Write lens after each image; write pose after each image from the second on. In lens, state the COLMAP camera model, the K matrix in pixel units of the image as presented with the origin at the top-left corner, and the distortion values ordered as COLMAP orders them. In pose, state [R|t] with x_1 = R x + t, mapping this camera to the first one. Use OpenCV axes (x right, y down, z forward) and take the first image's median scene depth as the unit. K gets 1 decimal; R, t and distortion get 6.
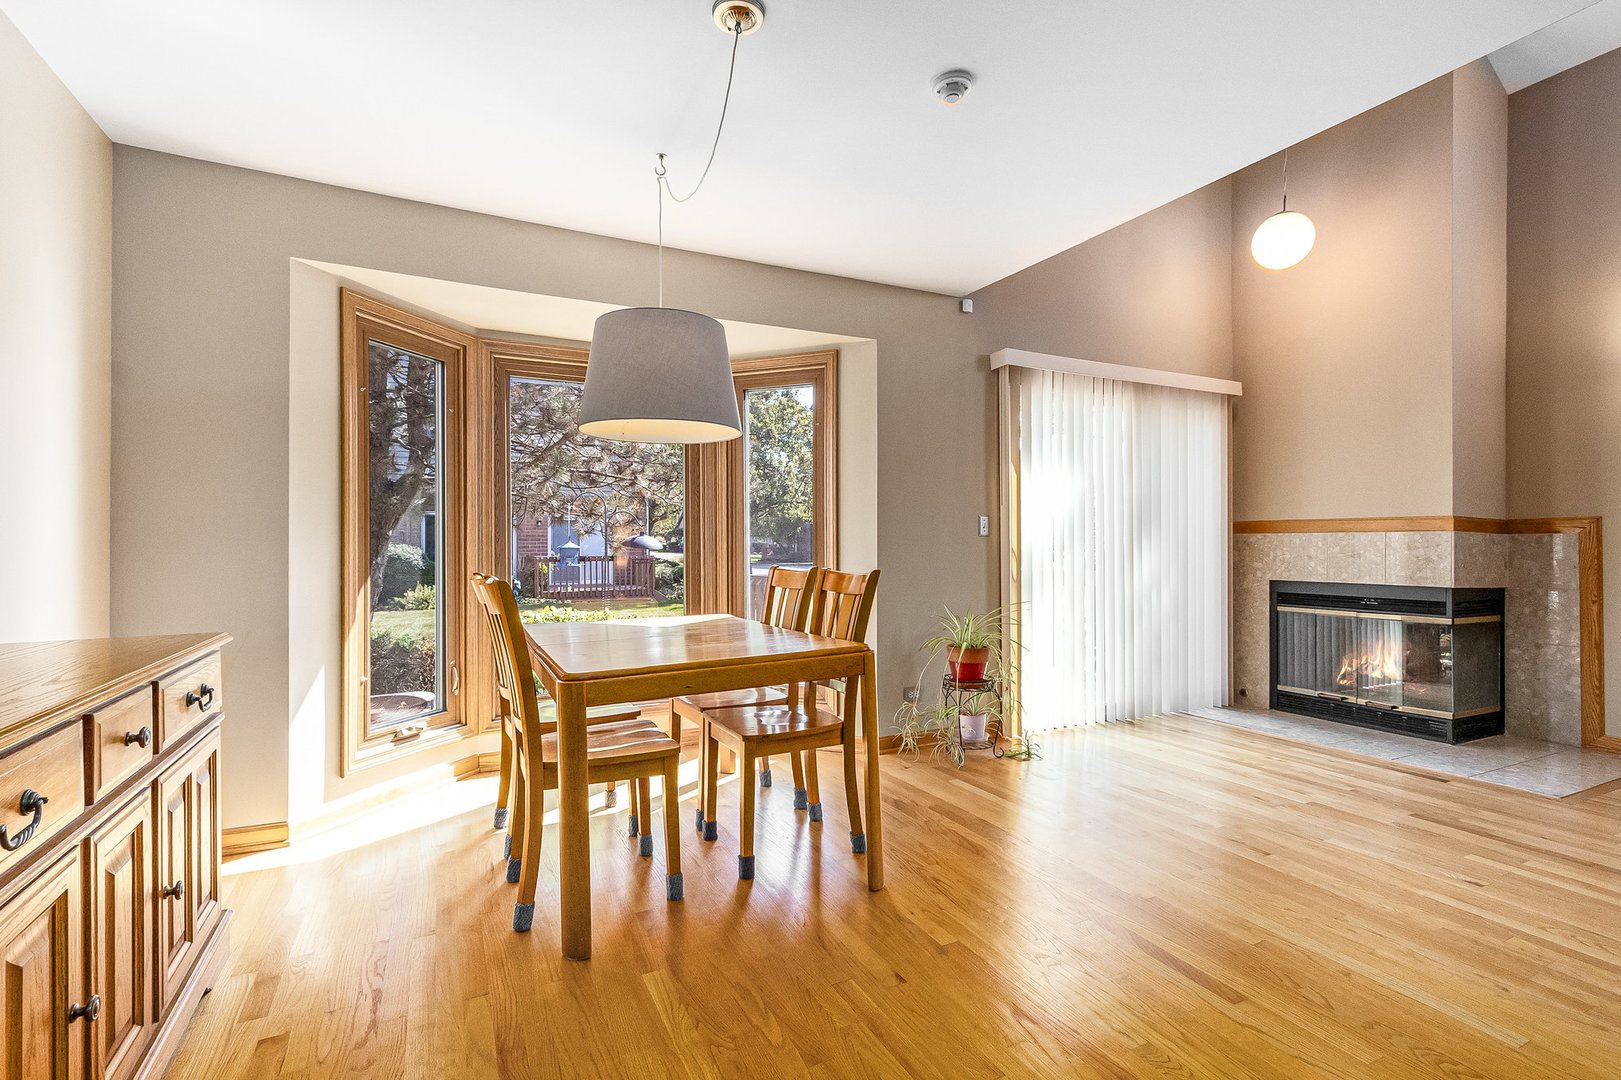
lens RADIAL K [[730.3, 0, 810.5], [0, 730.3, 540.0], [0, 0, 1]] dist [0.002451, 0.000054]
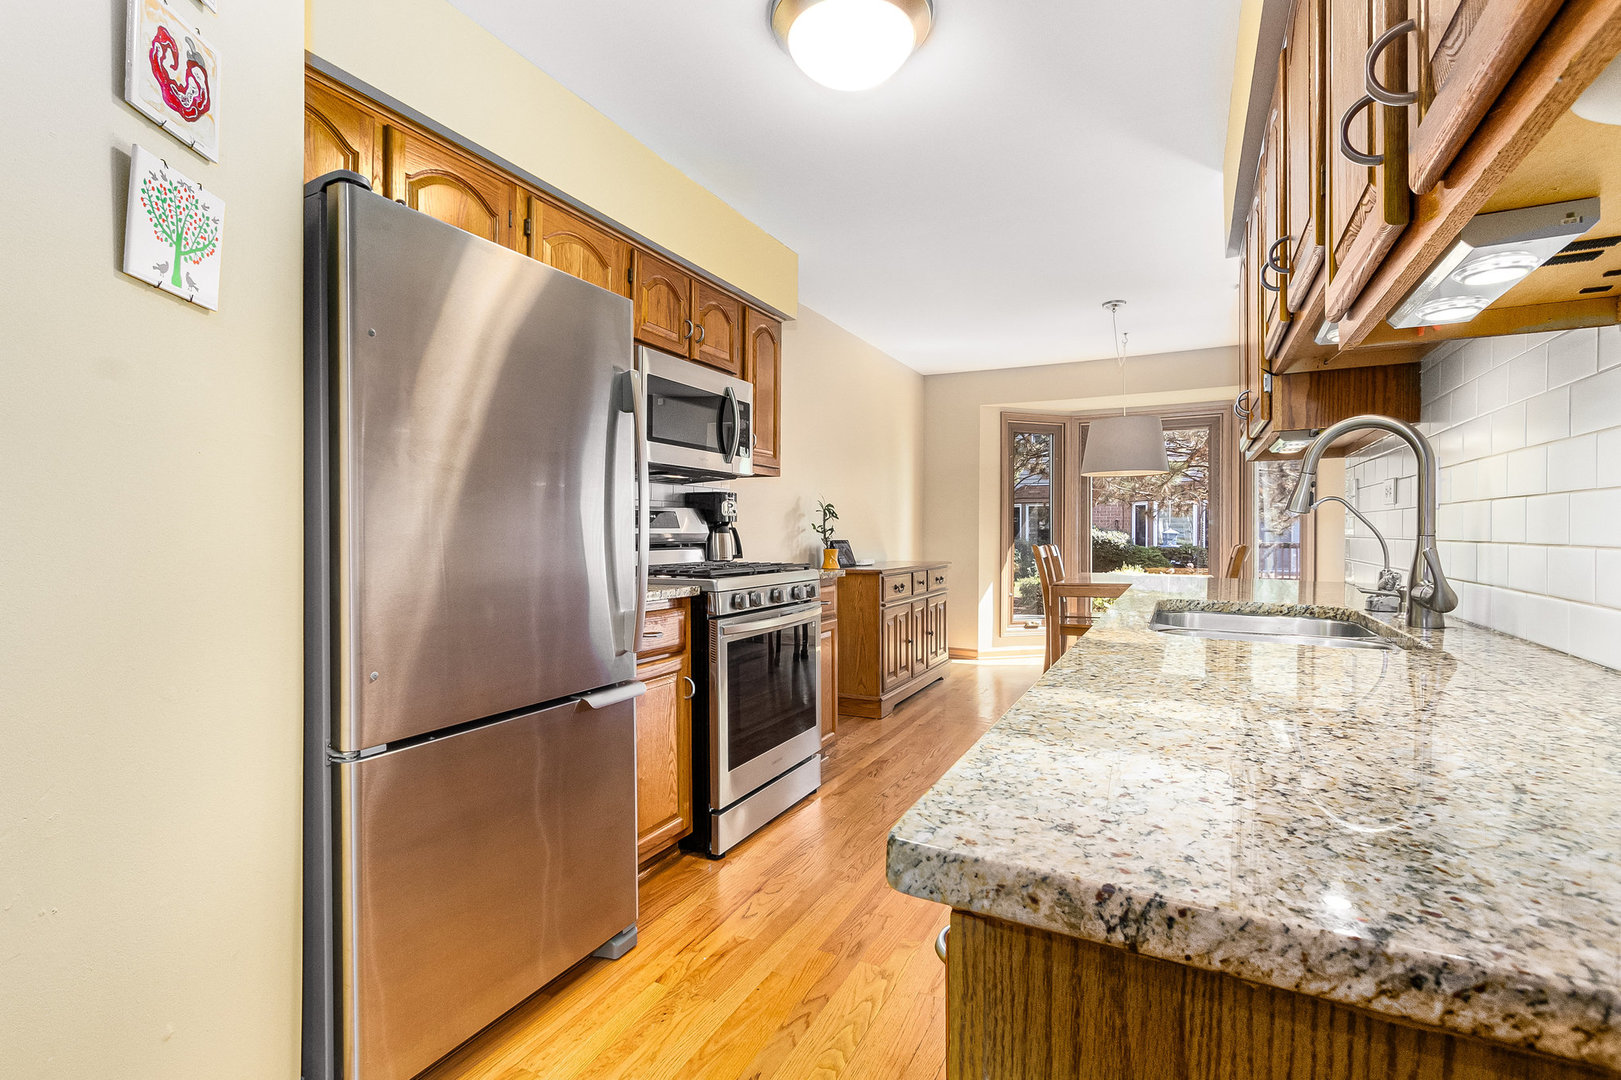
lens RADIAL K [[748.5, 0, 808.8], [0, 748.5, 536.3], [0, 0, 1]] dist [0.009949, 0.000102]
pose [[0.593742, 0.008458, -0.804611, 0.818050], [0.000902, 0.999937, 0.011176, 0.000624], [0.804655, -0.007361, 0.593697, -0.782875]]
